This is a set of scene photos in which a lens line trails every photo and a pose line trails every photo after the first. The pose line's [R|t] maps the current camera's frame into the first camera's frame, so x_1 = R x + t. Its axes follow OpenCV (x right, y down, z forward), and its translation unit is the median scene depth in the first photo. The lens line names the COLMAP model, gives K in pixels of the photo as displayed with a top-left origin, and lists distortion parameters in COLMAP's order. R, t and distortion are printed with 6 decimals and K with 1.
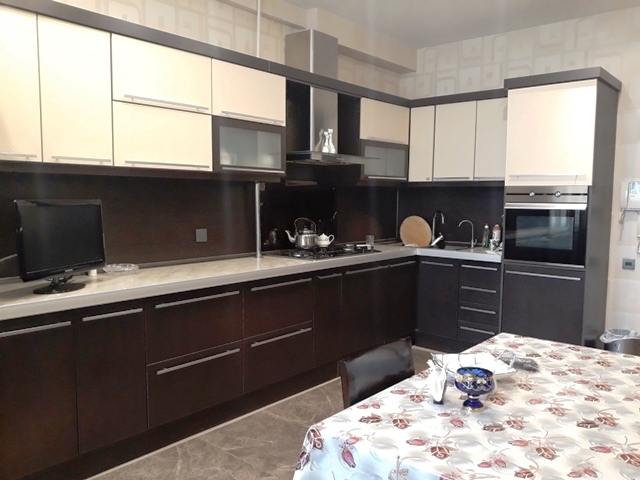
lens RADIAL K [[528.6, 0, 325.5], [0, 528.6, 242.0], [0, 0, 1]] dist [0.009080, 0.001323]
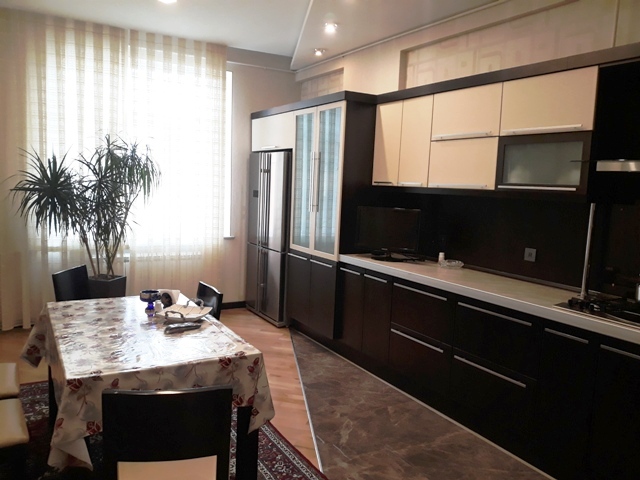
lens RADIAL K [[528.6, 0, 325.5], [0, 528.6, 242.0], [0, 0, 1]] dist [0.009080, 0.001323]
pose [[-0.326377, 0.082672, -0.941618, 0.900077], [-0.127172, 0.983270, 0.130409, -0.127761], [0.936646, 0.162310, -0.310403, 1.040304]]
